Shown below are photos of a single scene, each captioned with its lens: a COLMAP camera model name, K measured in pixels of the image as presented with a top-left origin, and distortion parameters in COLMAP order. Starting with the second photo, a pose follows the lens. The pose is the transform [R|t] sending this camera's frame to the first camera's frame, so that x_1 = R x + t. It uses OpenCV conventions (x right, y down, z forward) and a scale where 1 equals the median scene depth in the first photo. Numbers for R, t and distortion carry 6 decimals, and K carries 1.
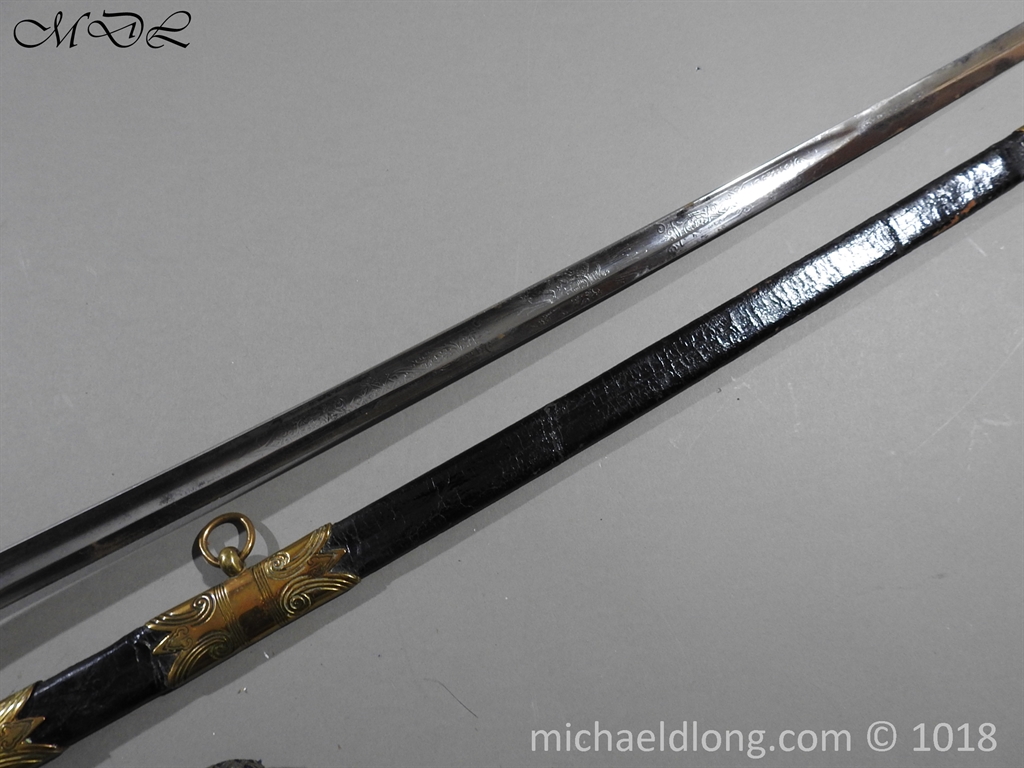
lens RADIAL K [[732.8, 0, 512.0], [0, 732.8, 384.0], [0, 0, 1]] dist [0.007678, -0.004175]
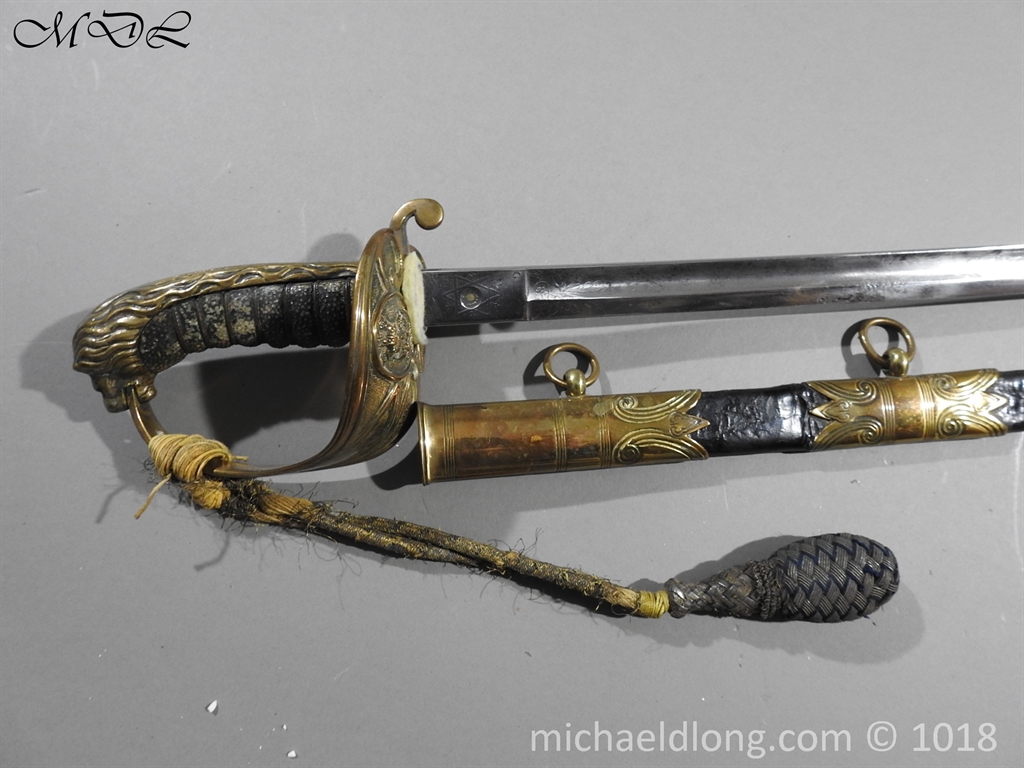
lens RADIAL K [[732.8, 0, 512.0], [0, 732.8, 384.0], [0, 0, 1]] dist [0.007678, -0.004175]
pose [[0.905908, 0.417858, -0.068741, -0.734939], [-0.410038, 0.906097, 0.104197, 0.357782], [0.105826, -0.066206, 0.992178, -0.051662]]
